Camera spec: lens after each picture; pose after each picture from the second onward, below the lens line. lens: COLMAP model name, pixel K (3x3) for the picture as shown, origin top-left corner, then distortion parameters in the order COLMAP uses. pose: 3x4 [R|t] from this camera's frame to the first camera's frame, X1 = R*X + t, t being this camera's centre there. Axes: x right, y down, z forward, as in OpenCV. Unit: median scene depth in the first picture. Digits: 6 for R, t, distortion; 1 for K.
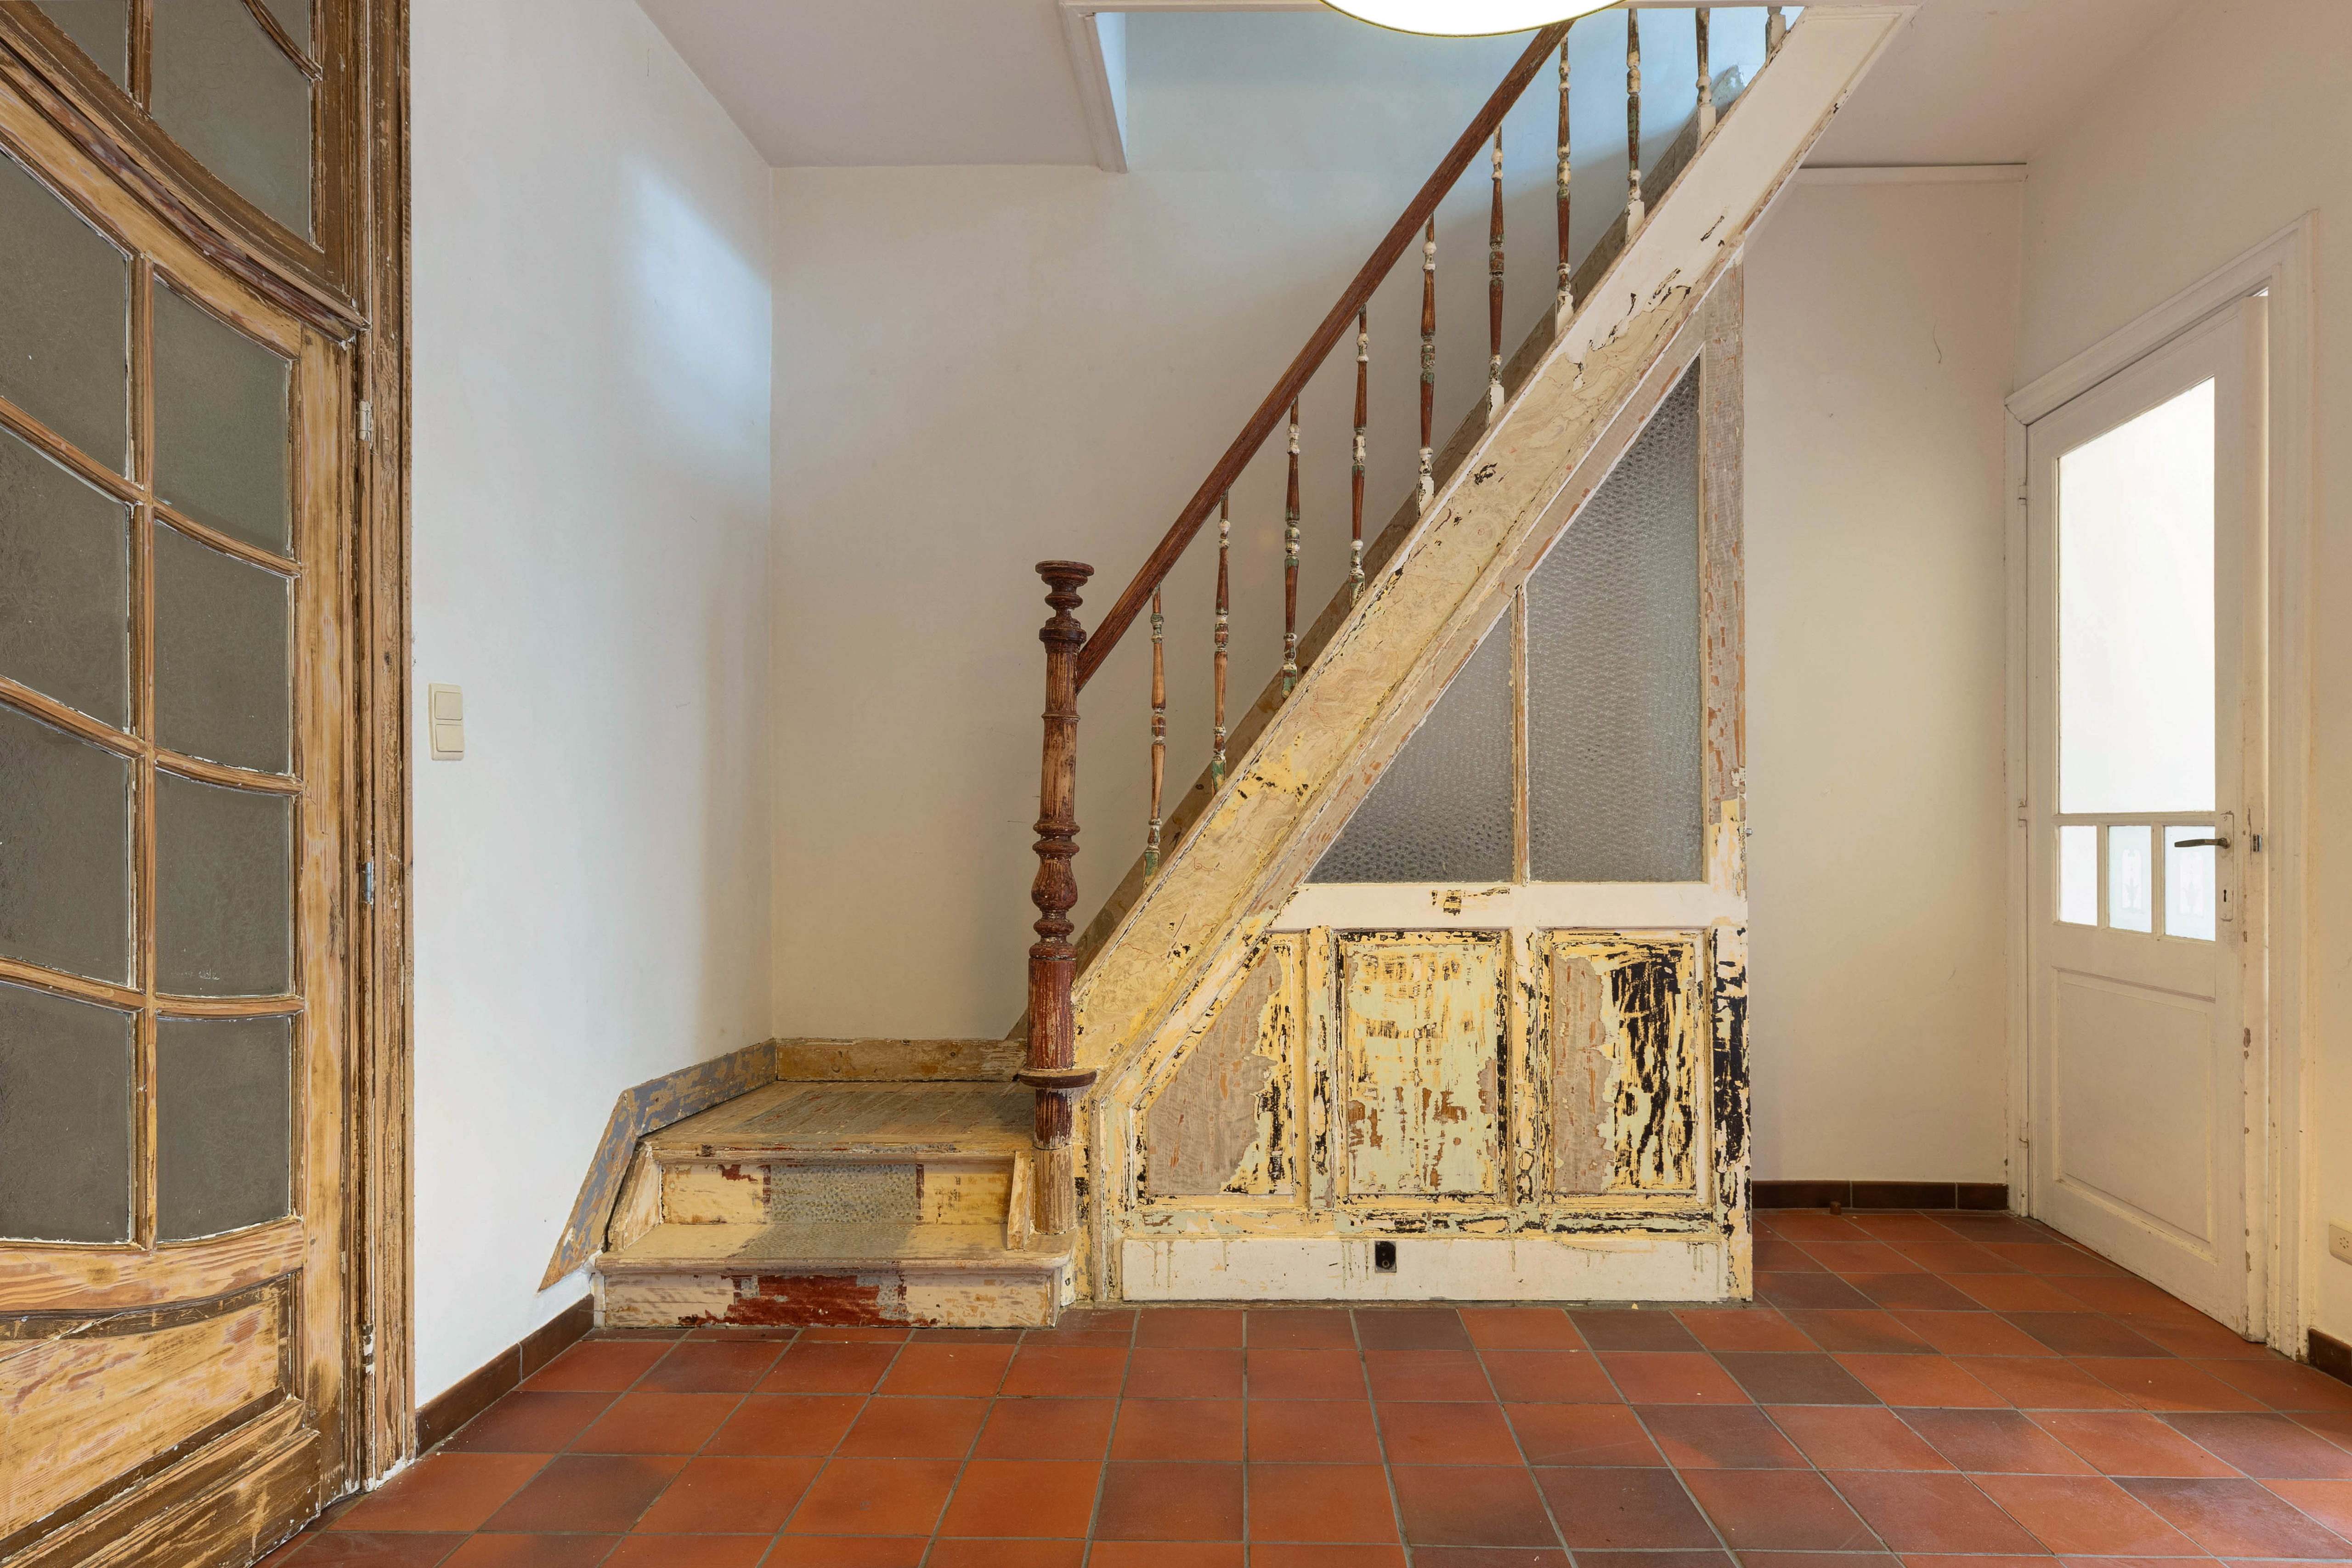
lens RADIAL K [[1246.6, 0, 1245.3], [0, 1246.6, 810.6], [0, 0, 1]] dist [0.003434, 0.000470]
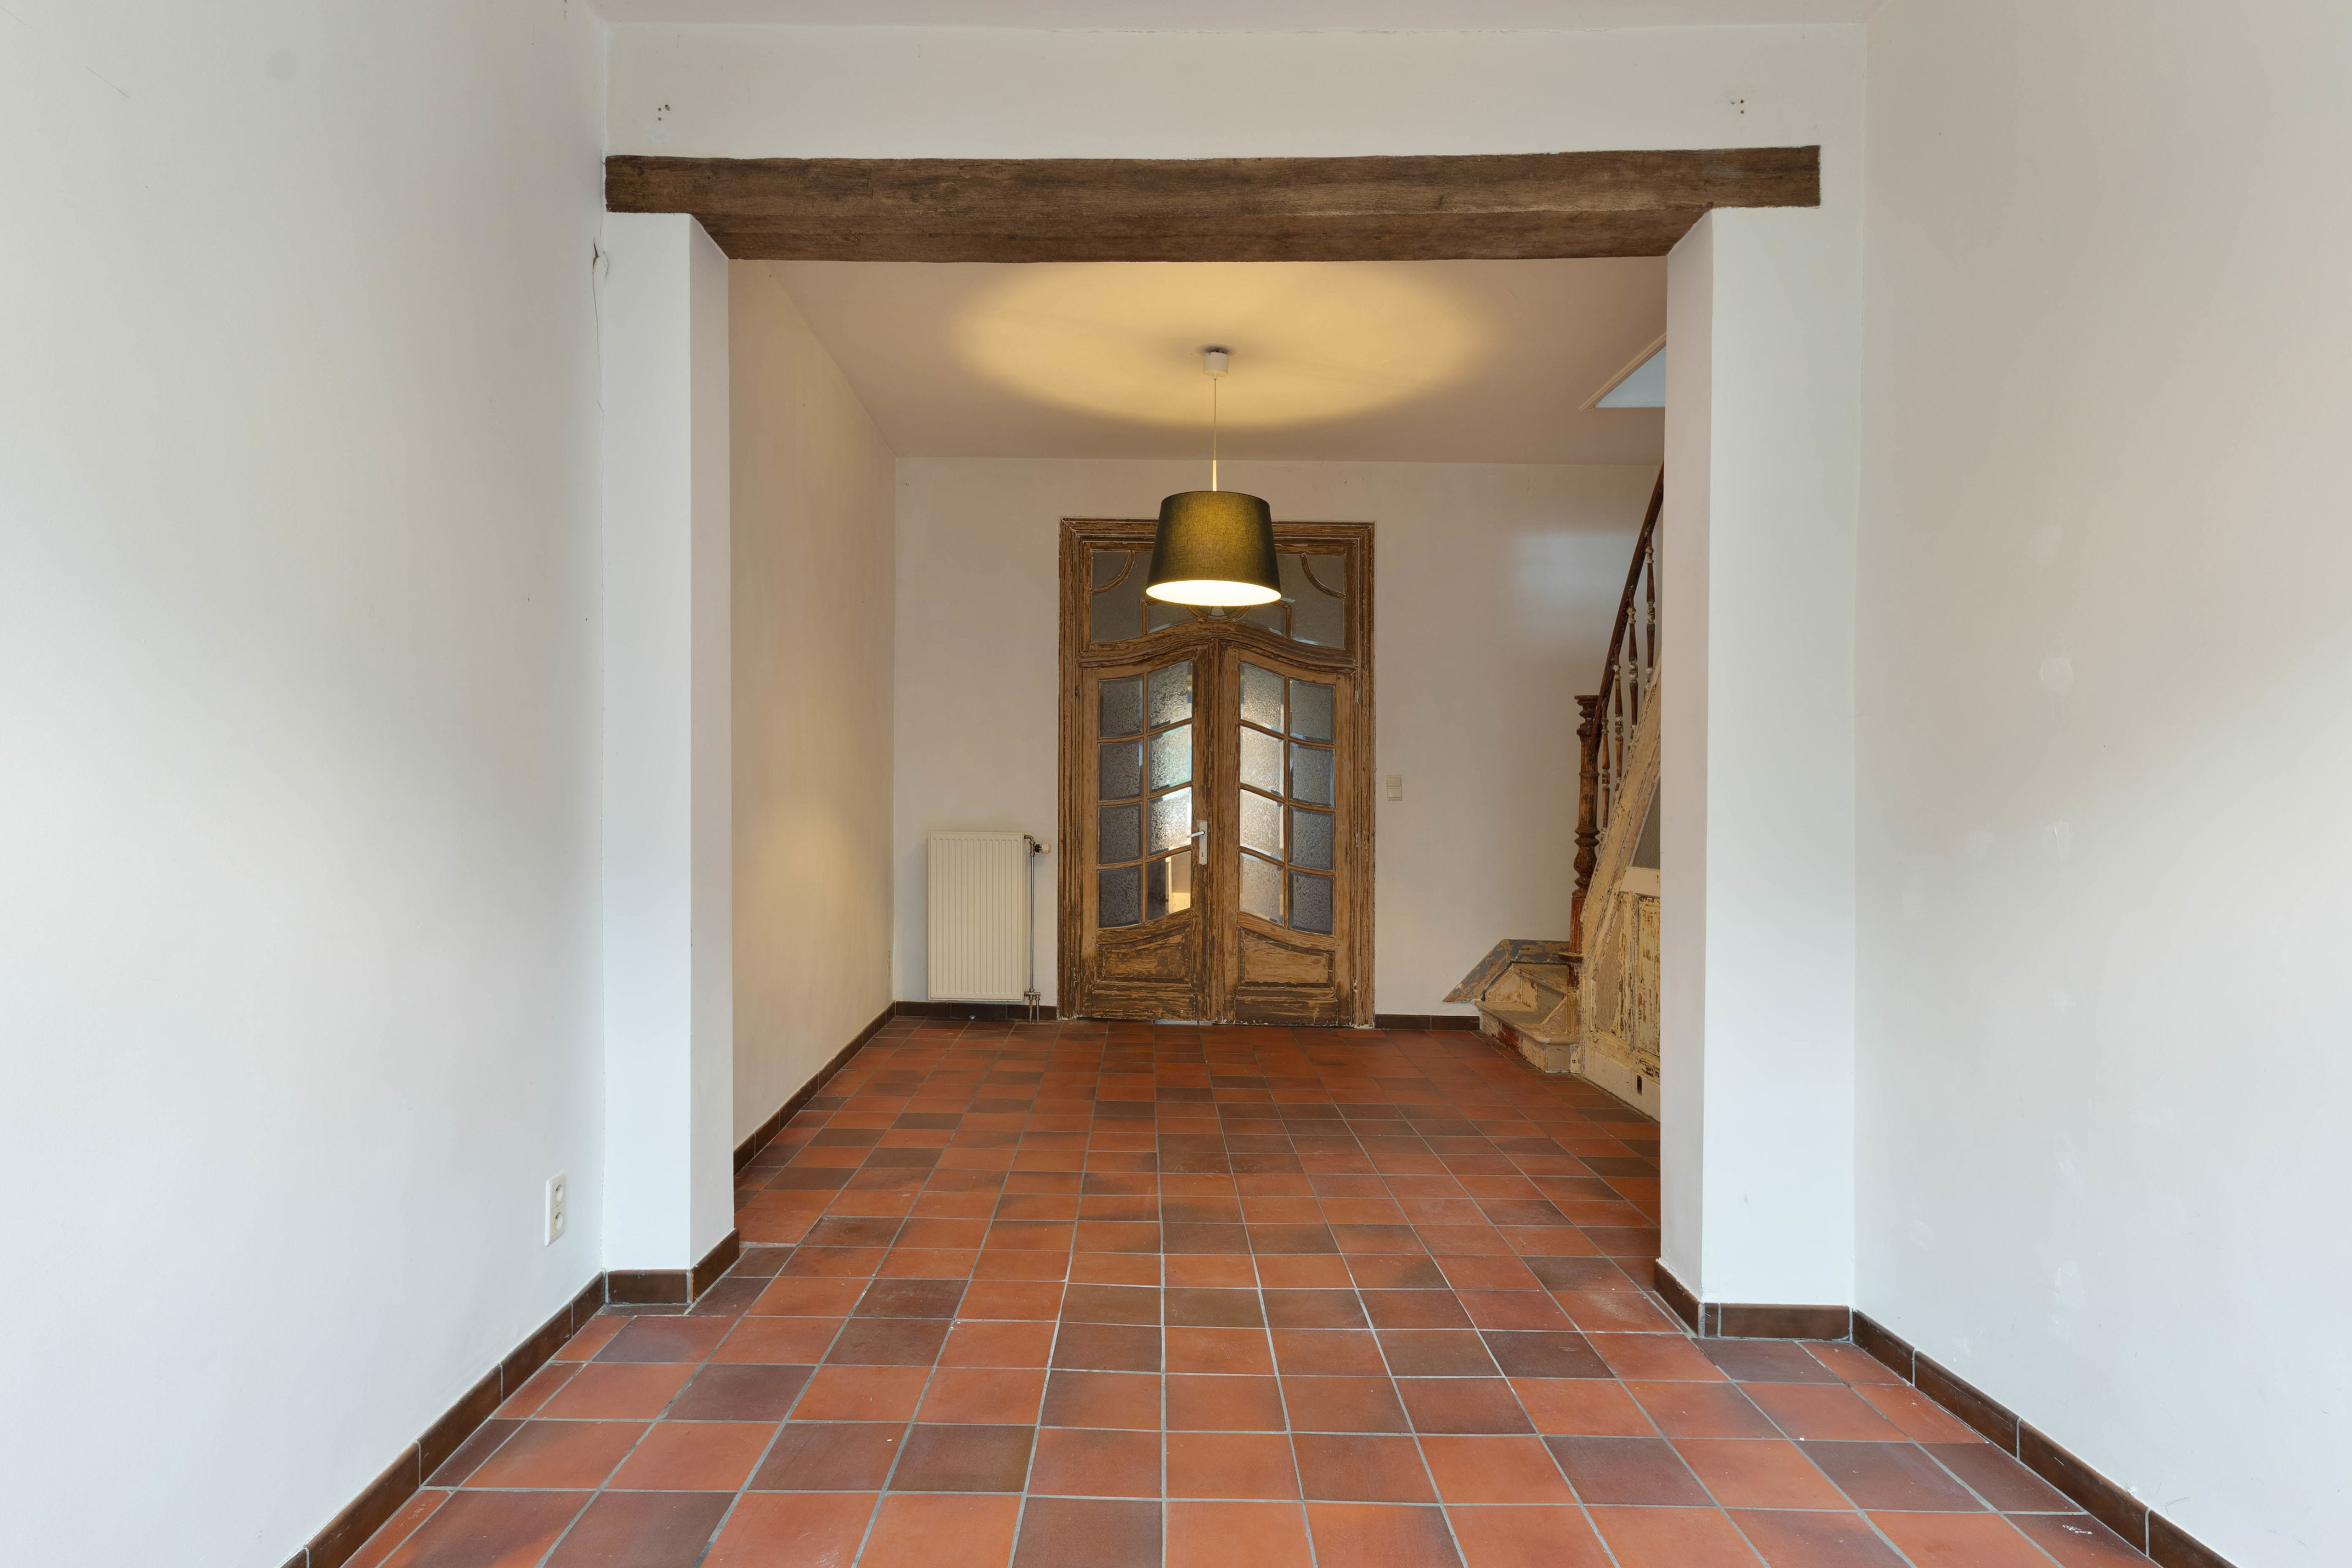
lens RADIAL K [[1361.4, 0, 1171.8], [0, 1361.4, 813.4], [0, 0, 1]] dist [-0.000662, 0.000159]
pose [[0.036418, 0.013921, -0.999240, 1.971674], [-0.008617, 0.999870, 0.013616, -0.038081], [0.999299, 0.008115, 0.036534, 0.280121]]
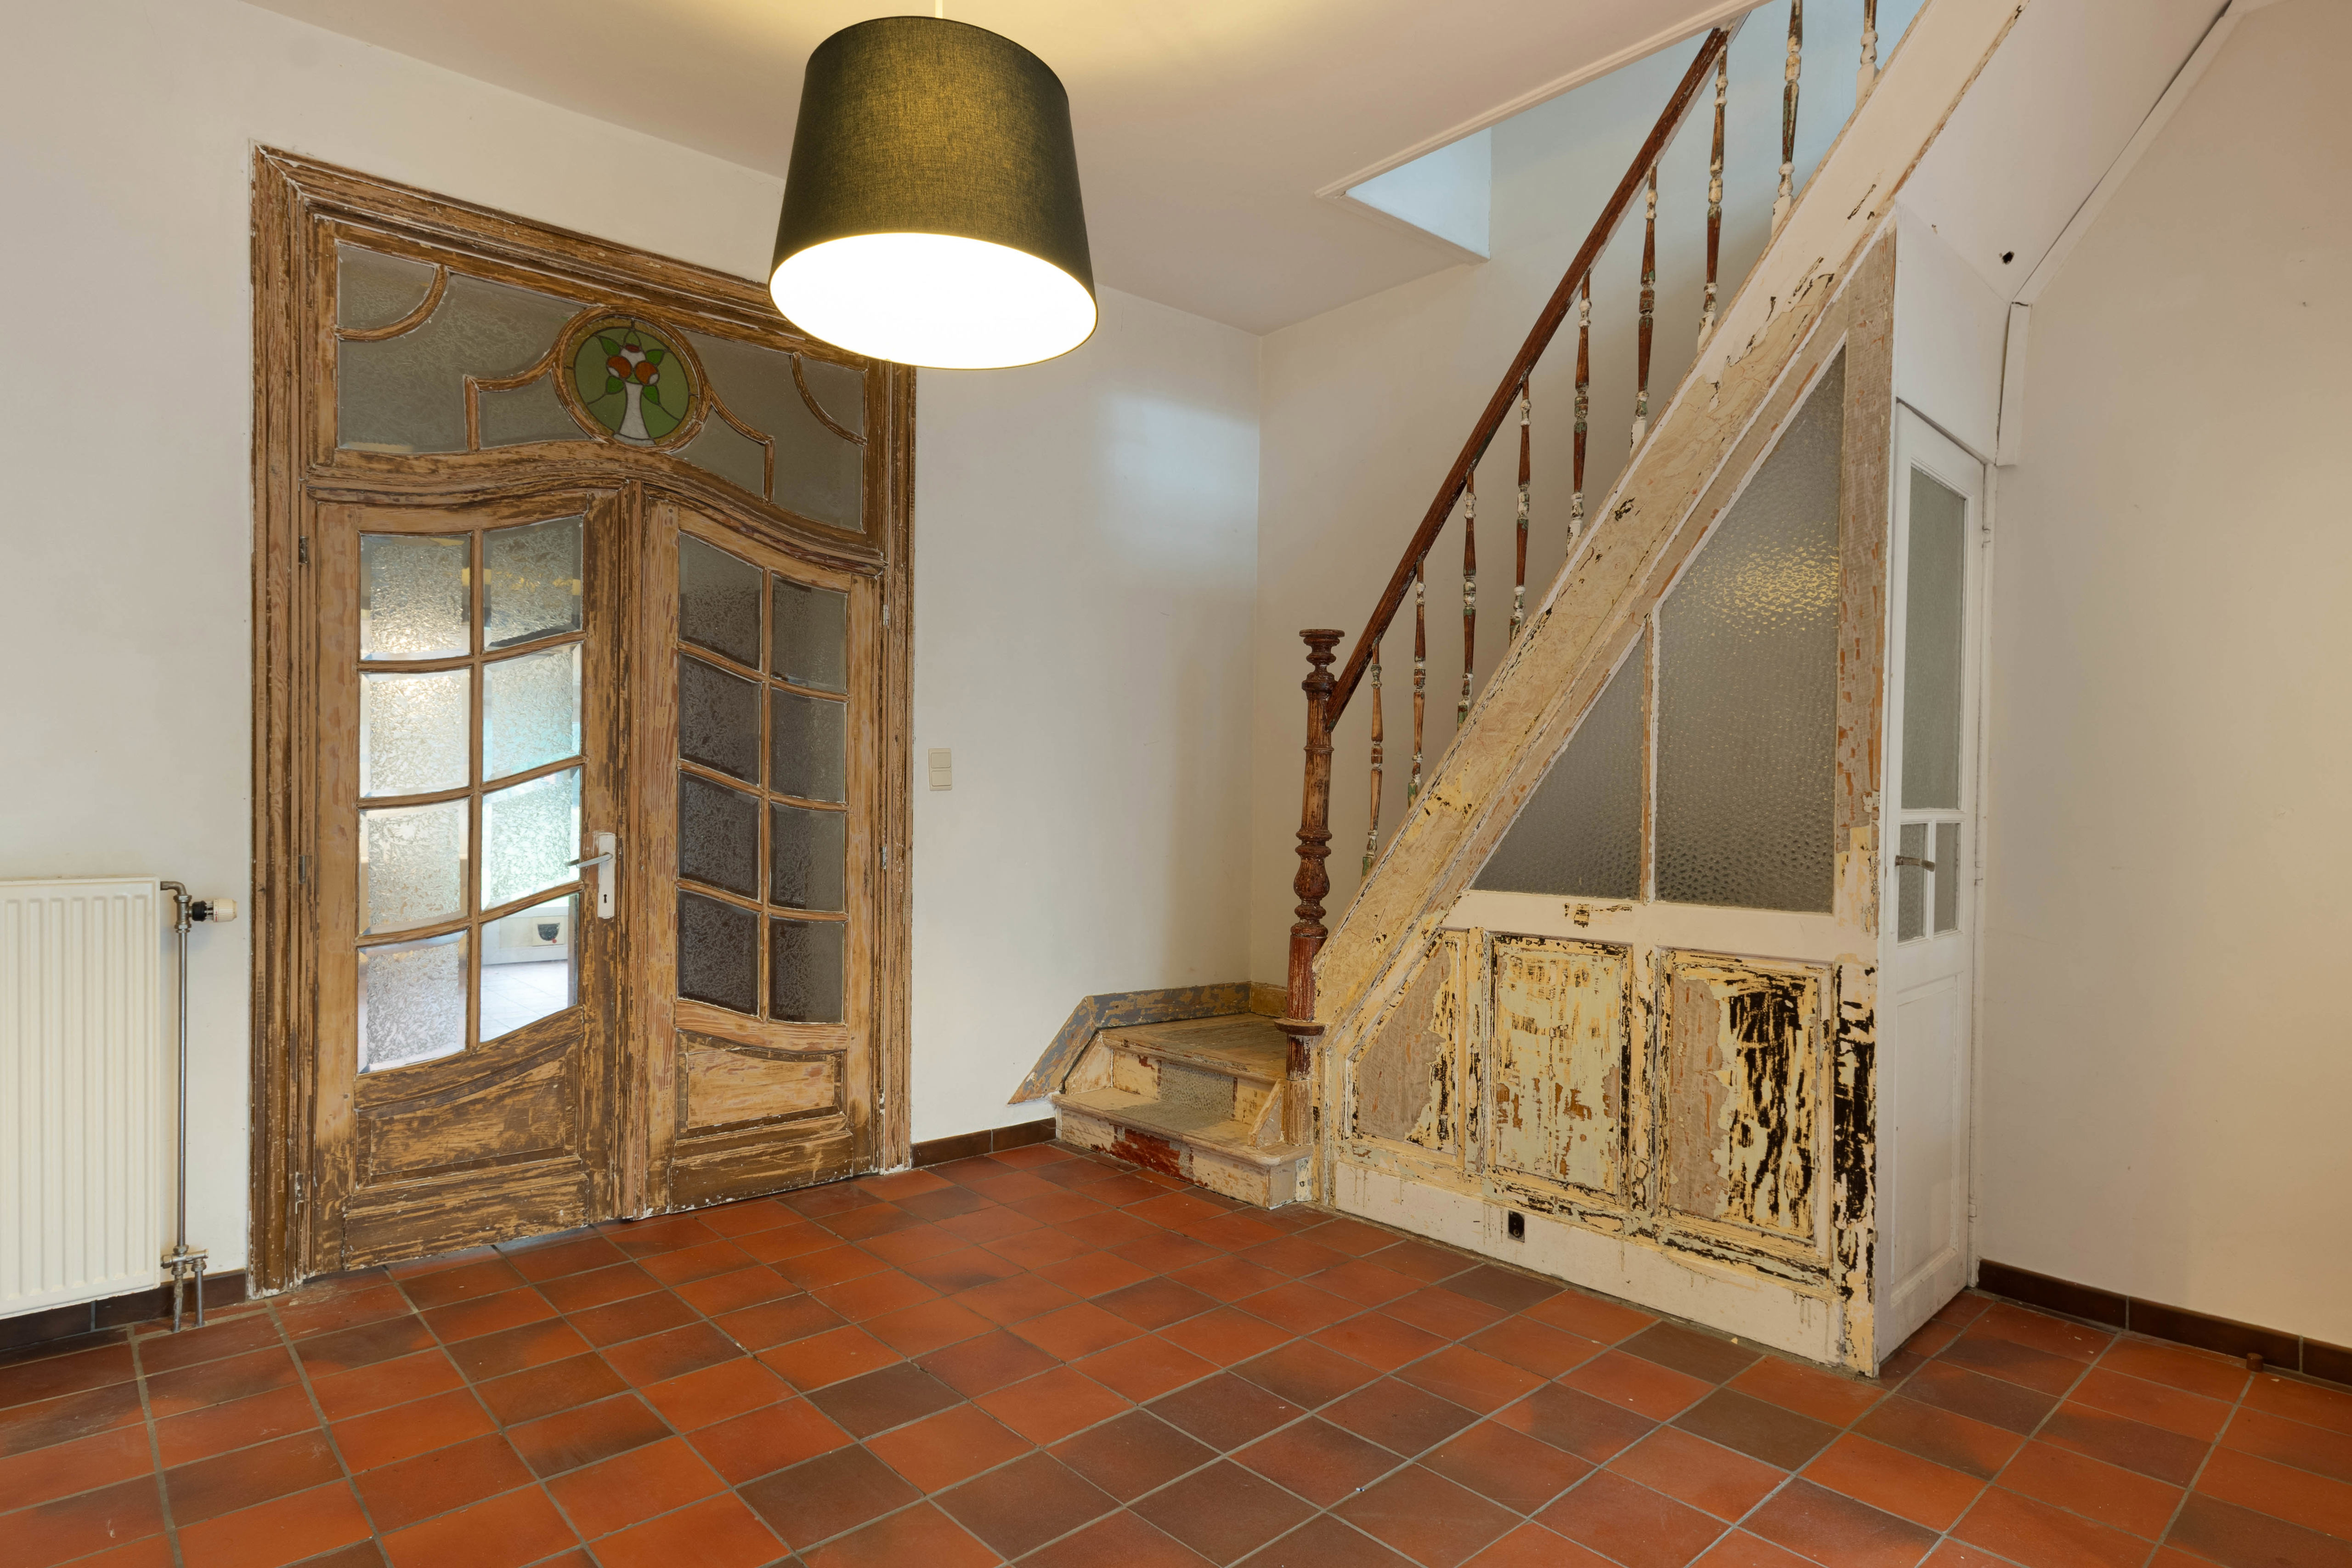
lens RADIAL K [[1254.2, 0, 1175.5], [0, 1254.2, 793.8], [0, 0, 1]] dist [0.014471, 0.000746]
pose [[0.692219, 0.005432, -0.721667, 0.706460], [-0.003035, 0.999985, 0.004615, -0.035397], [0.721681, -0.001004, 0.692225, -0.004367]]
